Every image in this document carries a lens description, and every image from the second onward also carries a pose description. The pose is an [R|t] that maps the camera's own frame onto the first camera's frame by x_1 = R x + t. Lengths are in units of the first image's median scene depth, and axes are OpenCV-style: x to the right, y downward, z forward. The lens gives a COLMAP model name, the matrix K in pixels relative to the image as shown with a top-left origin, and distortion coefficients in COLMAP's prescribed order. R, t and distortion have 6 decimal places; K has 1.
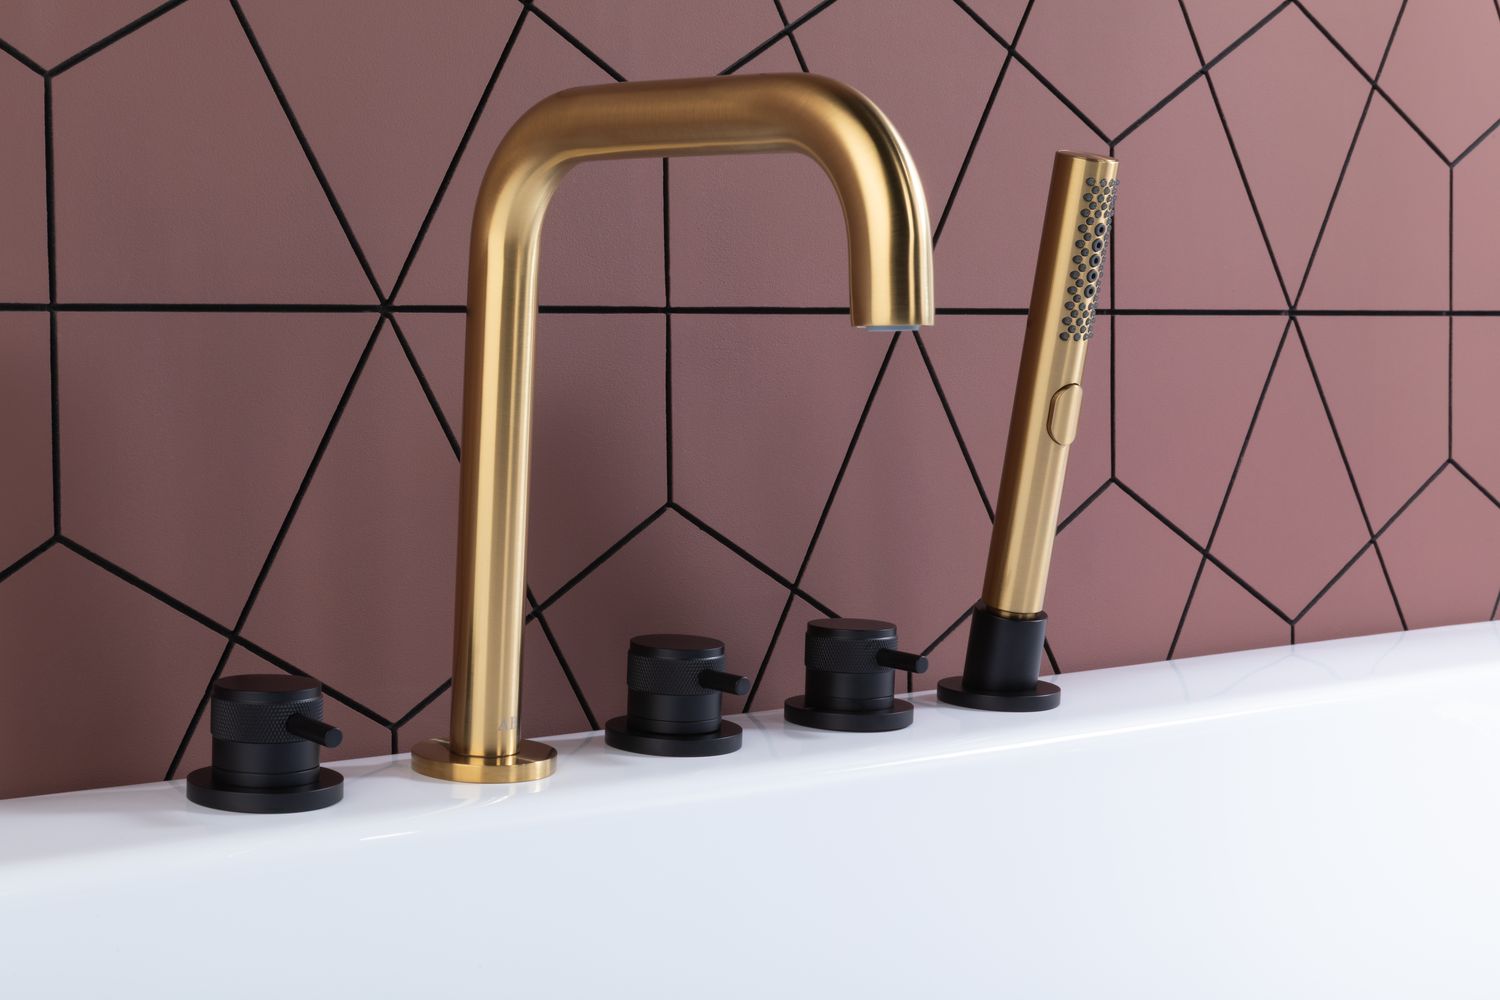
lens RADIAL K [[2745.7, 0, 683.0], [0, 2745.7, 499.3], [0, 0, 1]] dist [0.192083, 0.000000]
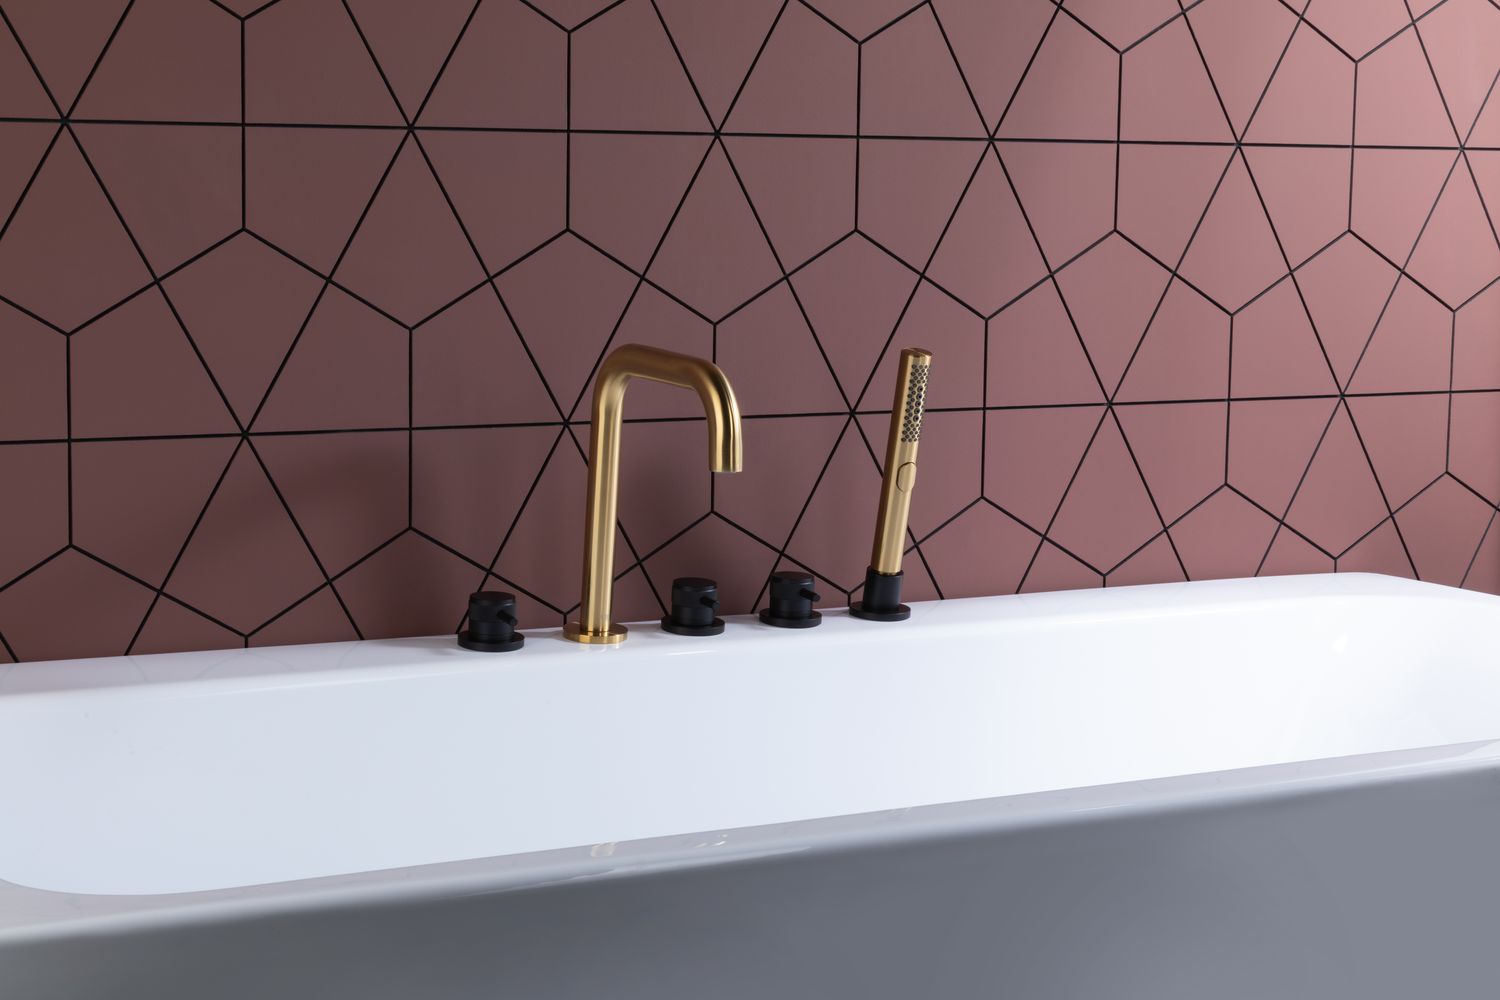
lens RADIAL K [[2951.9, 0, 742.1], [0, 2951.9, 497.8], [0, 0, 1]] dist [0.546678, 0.000000]
pose [[0.981943, 0.048284, -0.182914, 0.427876], [-0.036038, 0.996917, 0.069693, -0.166487], [0.185715, -0.061843, 0.980656, -1.181793]]
